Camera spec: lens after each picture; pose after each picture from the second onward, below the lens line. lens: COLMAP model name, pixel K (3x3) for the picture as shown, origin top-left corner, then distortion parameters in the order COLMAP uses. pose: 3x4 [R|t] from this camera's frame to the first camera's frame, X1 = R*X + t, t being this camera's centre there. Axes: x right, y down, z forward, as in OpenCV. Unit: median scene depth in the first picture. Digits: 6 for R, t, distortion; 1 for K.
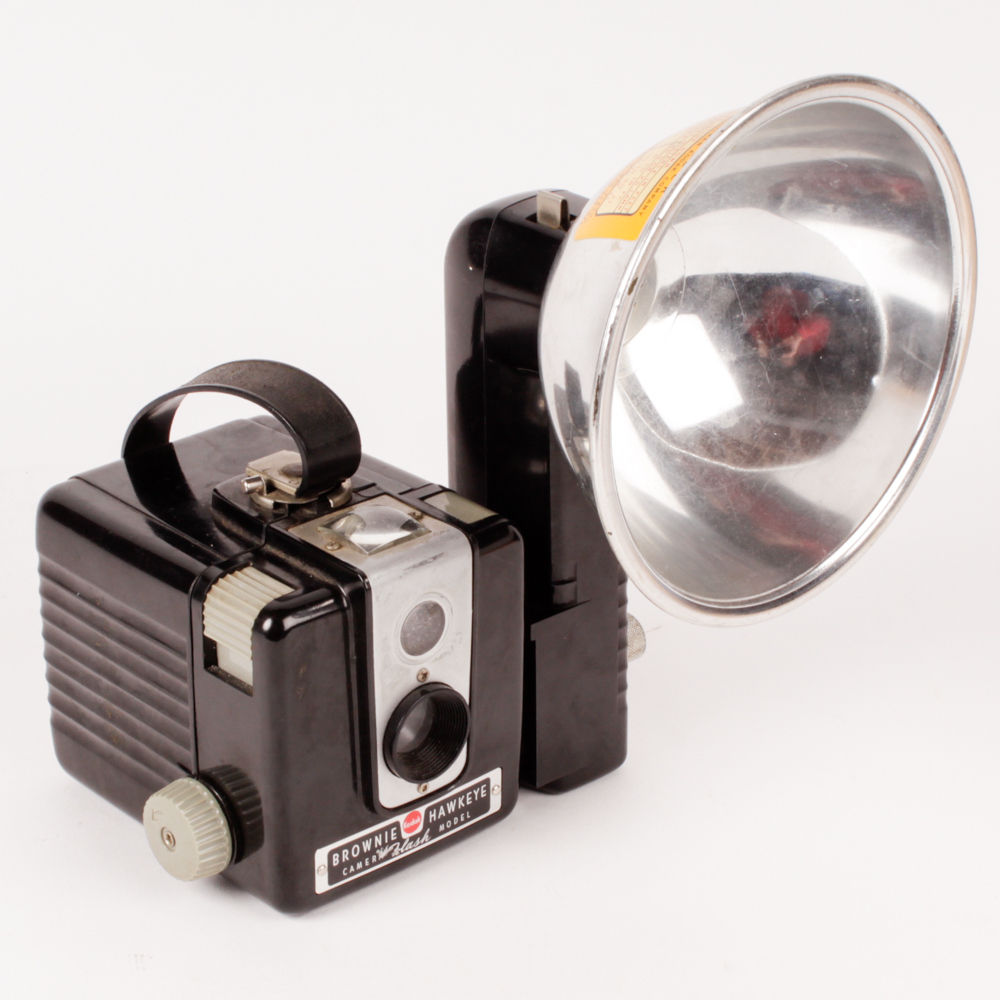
lens RADIAL K [[3054.7, 0, 500.1], [0, 3054.7, 500.0], [0, 0, 1]] dist [-0.259207, 0.000000]
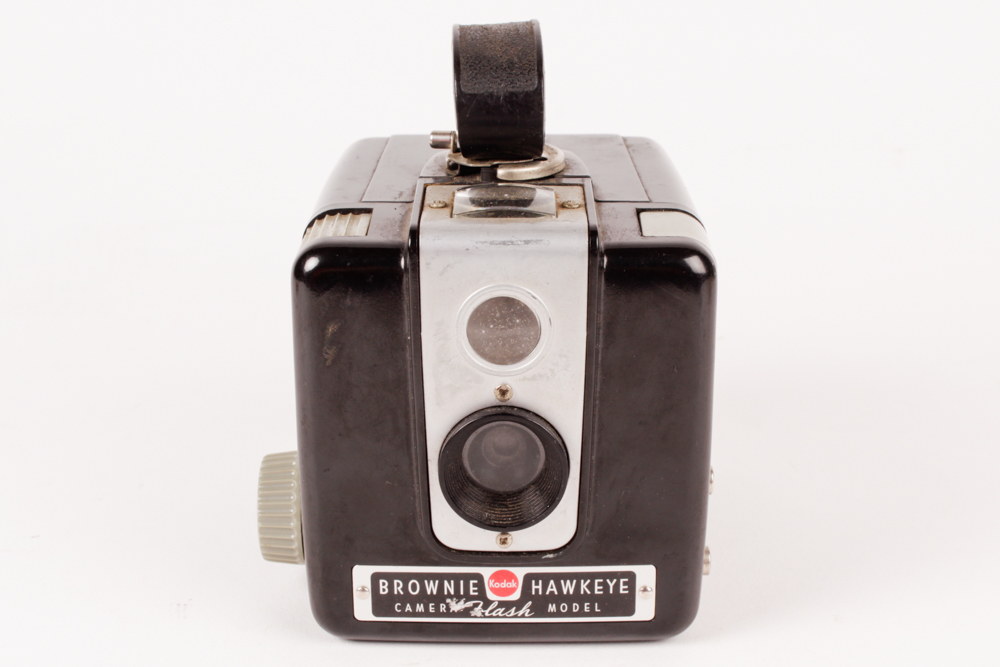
lens RADIAL K [[1774.7, 0, 497.8], [0, 1774.7, 335.9], [0, 0, 1]] dist [-0.010766, 0.000000]
pose [[0.732610, 0.219639, -0.644237, 0.262804], [-0.282145, 0.959352, 0.006223, 0.039854], [0.619417, 0.177210, 0.764801, 0.626864]]
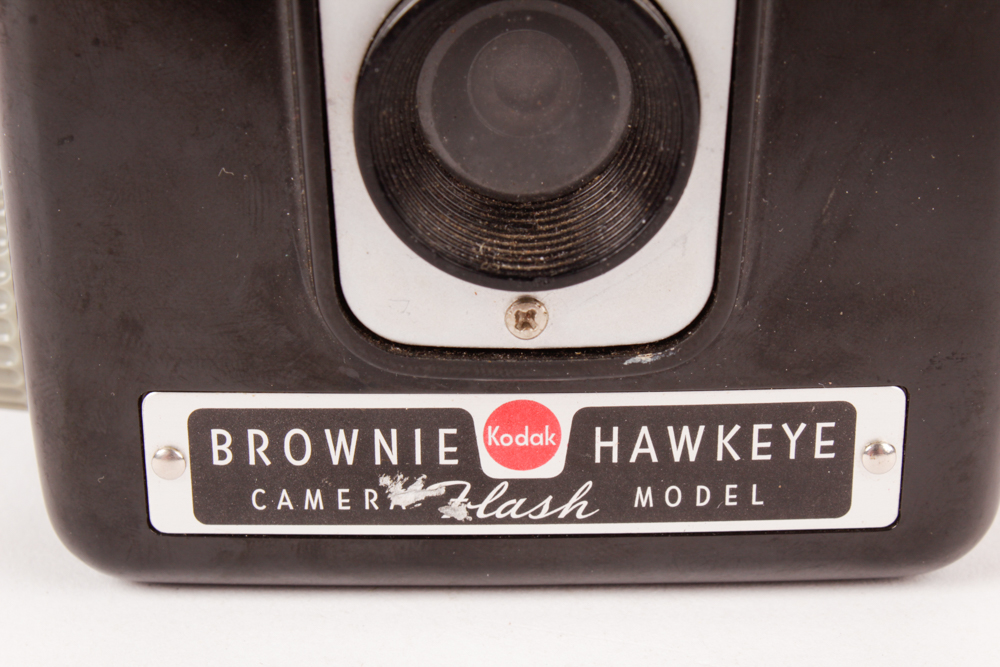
lens RADIAL K [[2222.7, 0, 493.7], [0, 2222.7, 331.7], [0, 0, 1]] dist [0.042957, 0.000000]
pose [[0.743363, 0.236444, -0.625704, 0.114917], [-0.276585, 0.960376, 0.034317, 0.088324], [0.609025, 0.147551, 0.779305, 0.815784]]
